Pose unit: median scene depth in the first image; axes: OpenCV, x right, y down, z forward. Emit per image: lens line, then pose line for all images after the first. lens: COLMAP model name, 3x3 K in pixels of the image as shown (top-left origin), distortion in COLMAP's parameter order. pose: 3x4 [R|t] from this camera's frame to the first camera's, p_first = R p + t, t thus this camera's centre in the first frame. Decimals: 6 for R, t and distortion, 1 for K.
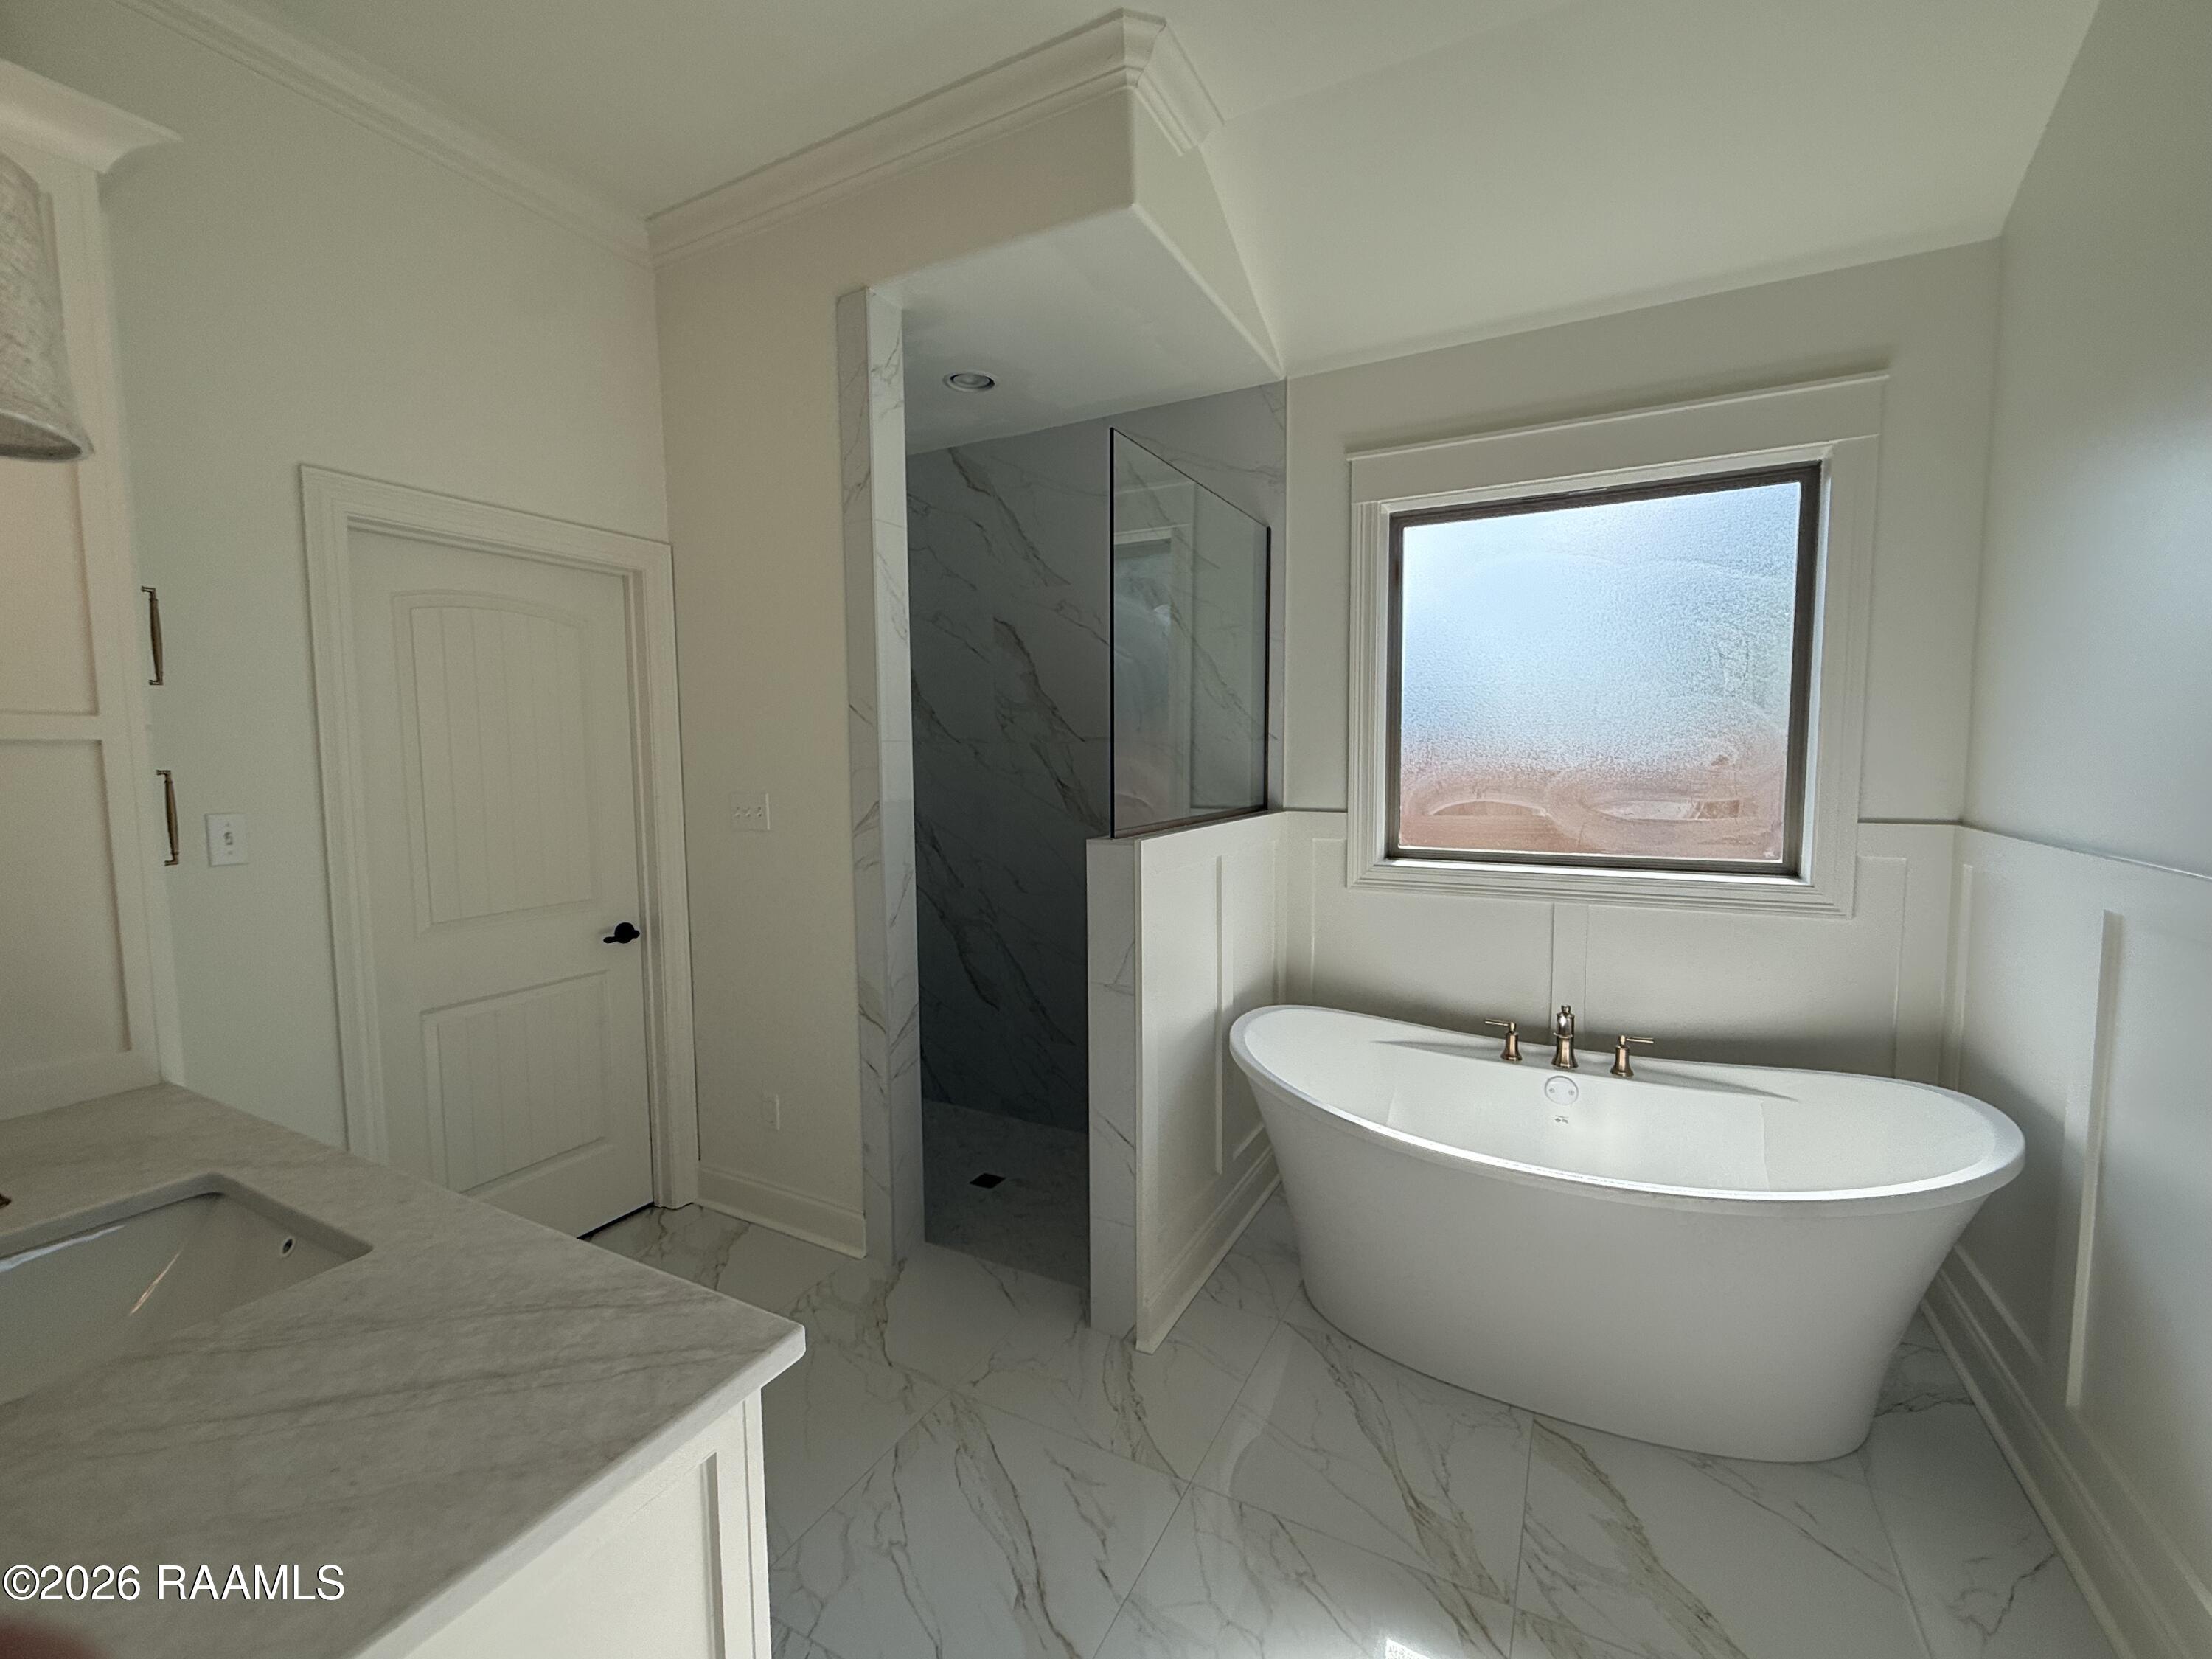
lens RADIAL K [[932.3, 0, 1103.4], [0, 932.3, 827.3], [0, 0, 1]] dist [-0.003036, 0.000254]
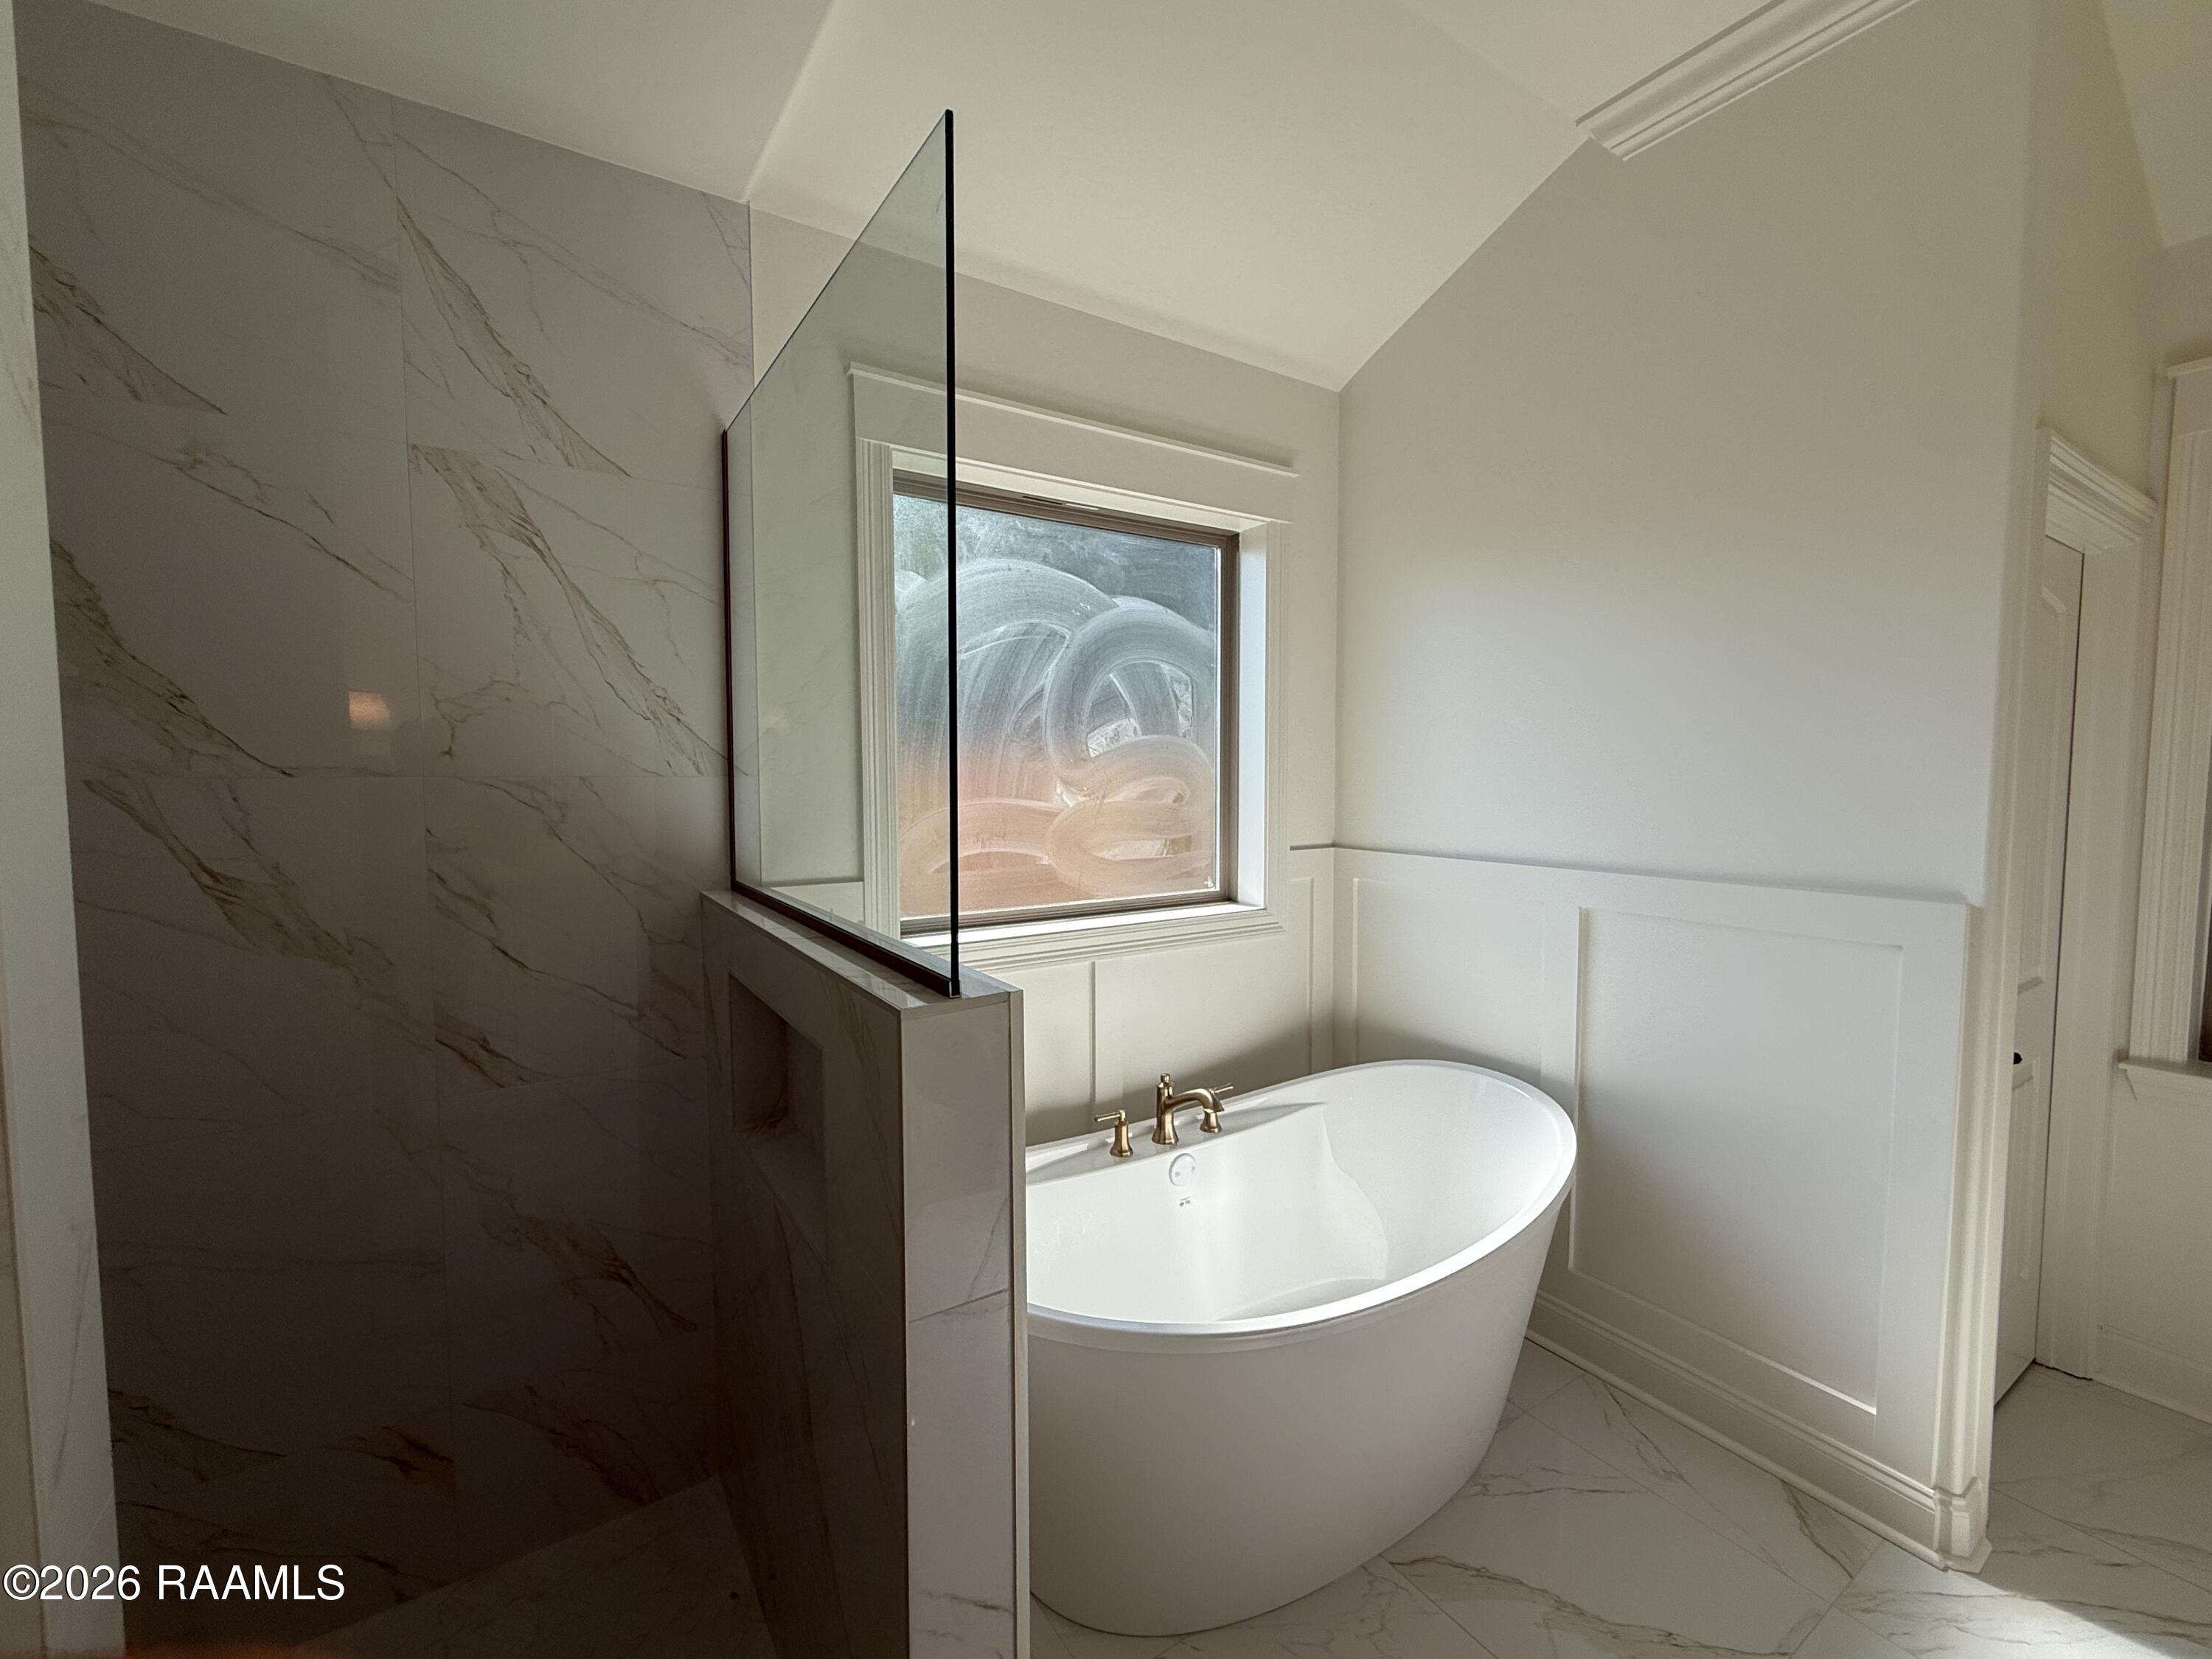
lens RADIAL K [[932.3, 0, 1109.1], [0, 932.3, 828.7], [0, 0, 1]] dist [-0.003036, 0.000254]
pose [[0.483099, -0.046952, 0.874306, -0.296045], [0.069494, 0.997467, 0.015167, -0.060705], [-0.872804, 0.053432, 0.485138, 0.579107]]
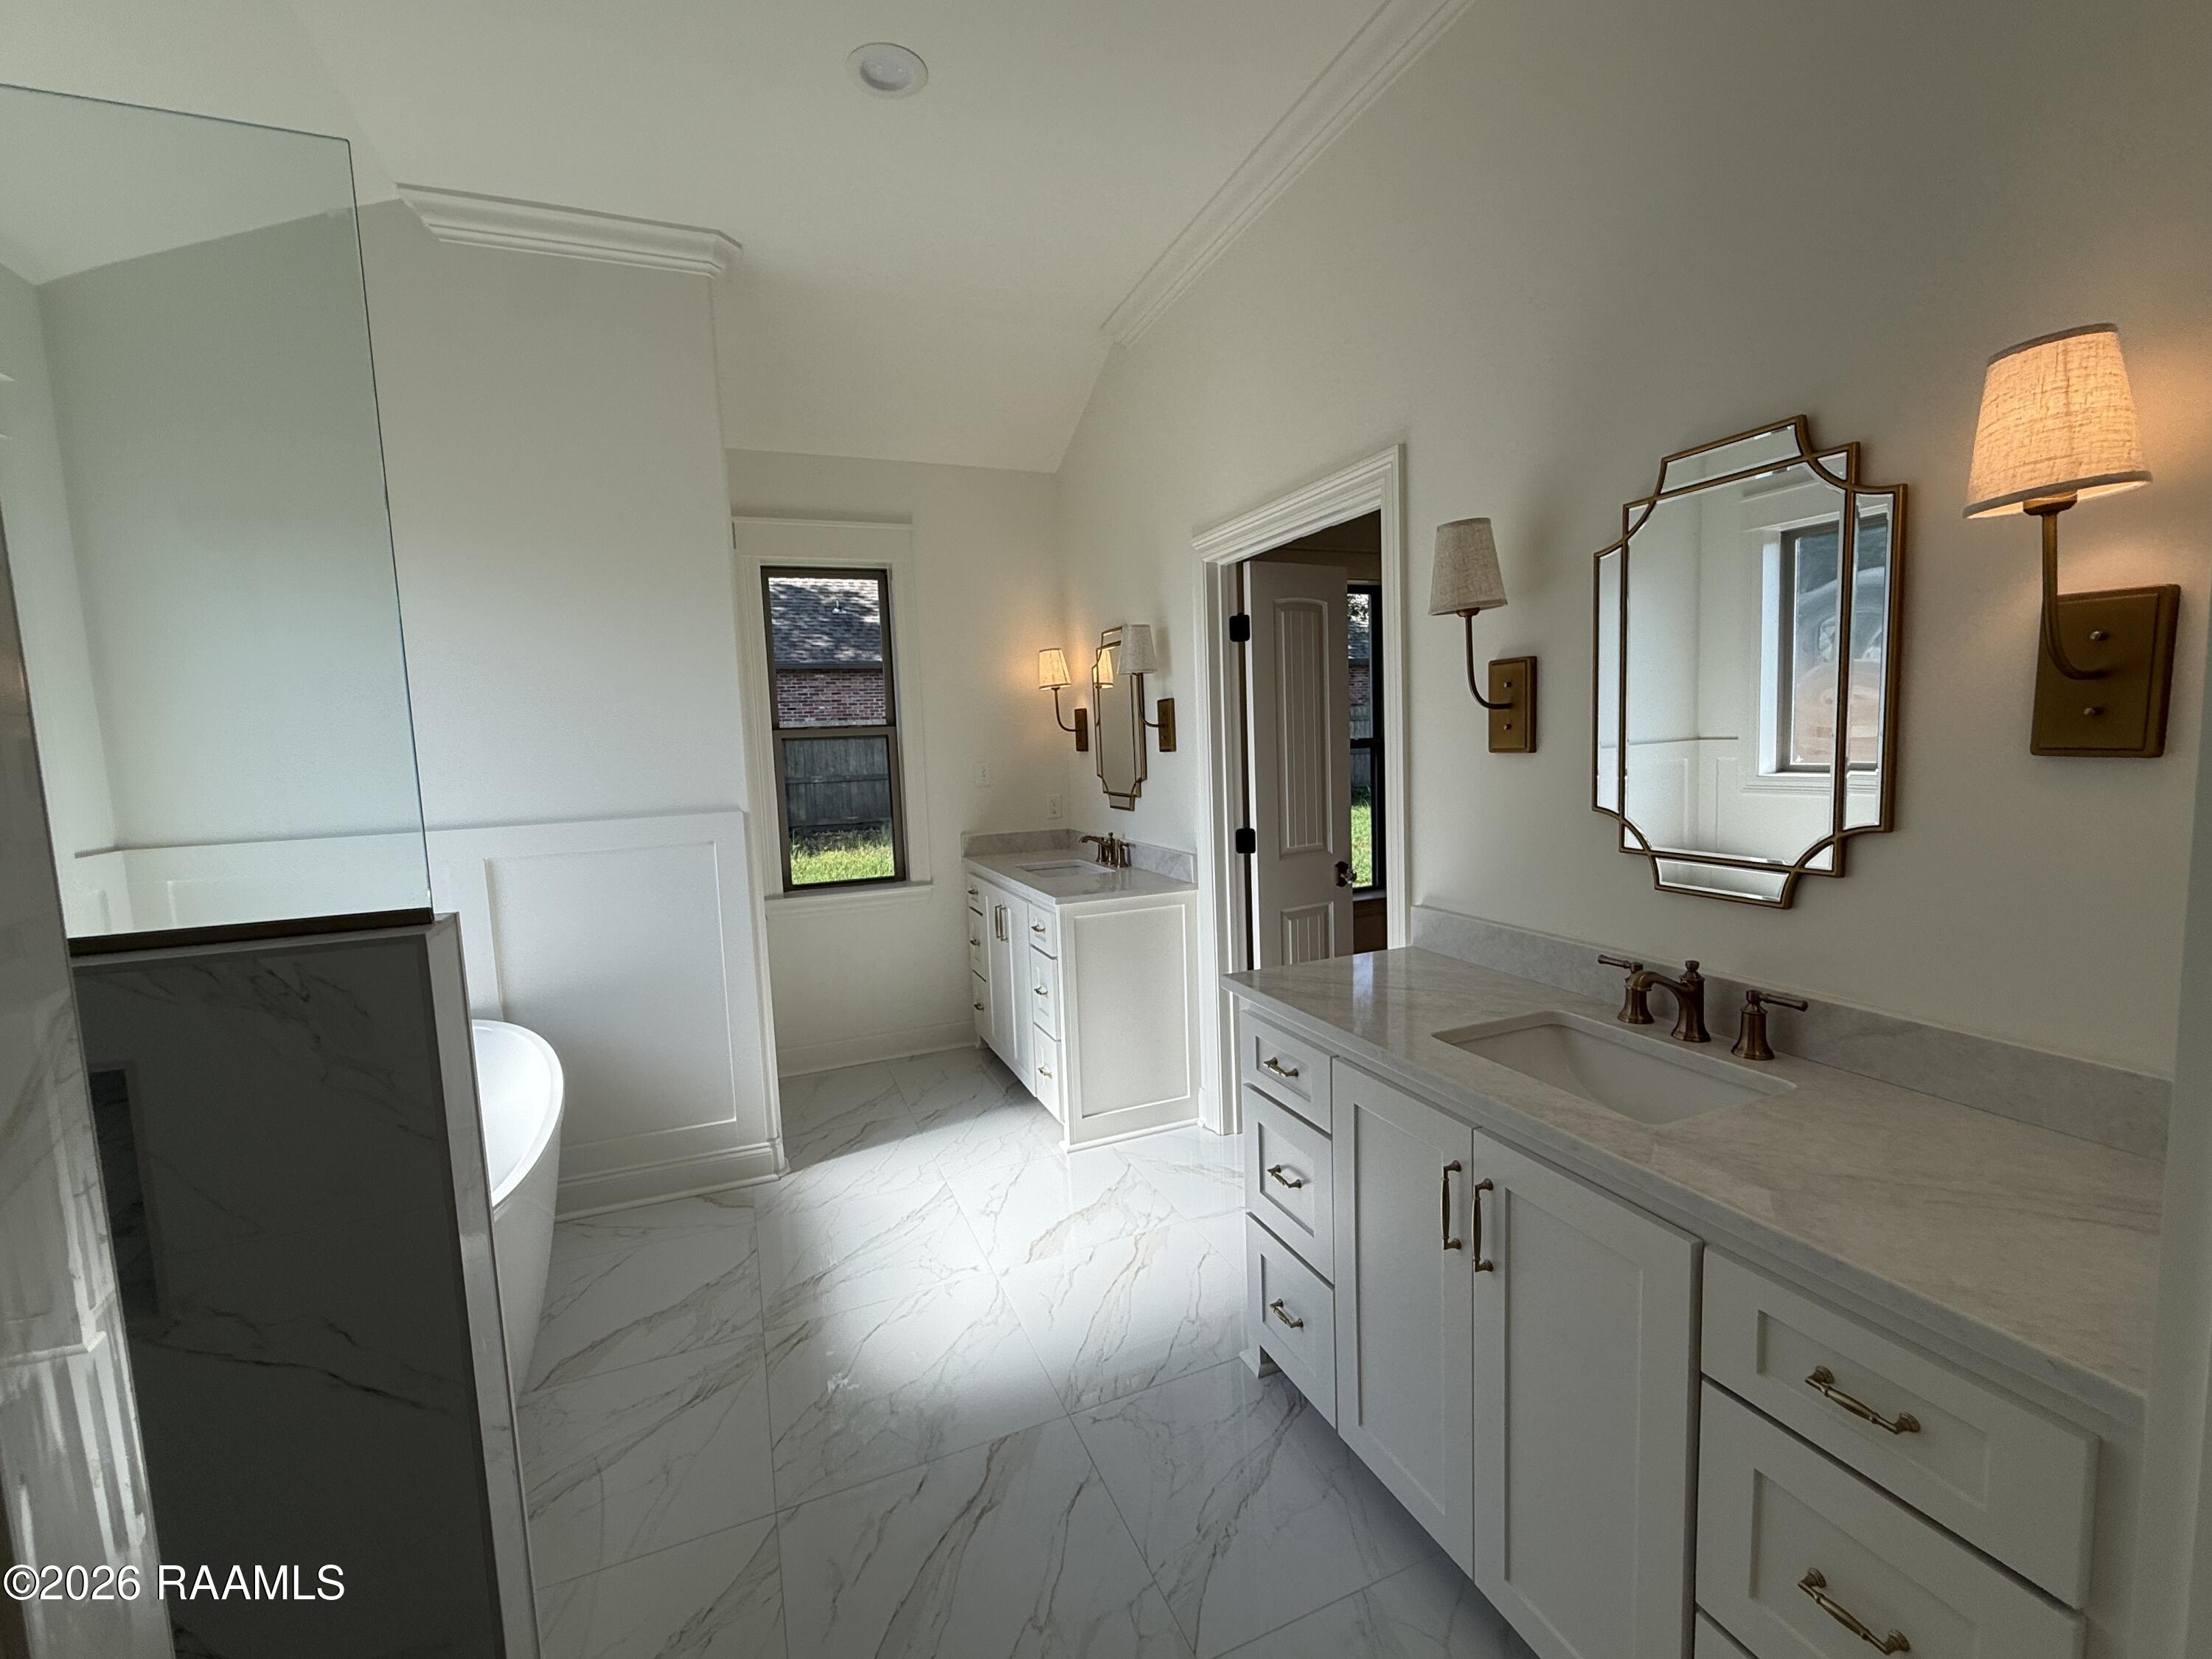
lens RADIAL K [[932.3, 0, 1100.9], [0, 932.3, 828.4], [0, 0, 1]] dist [-0.003036, 0.000254]
pose [[-0.764710, -0.027115, 0.643804, -0.527249], [0.095440, 0.983329, 0.154778, -0.073296], [-0.637268, 0.179805, -0.749373, 0.955971]]
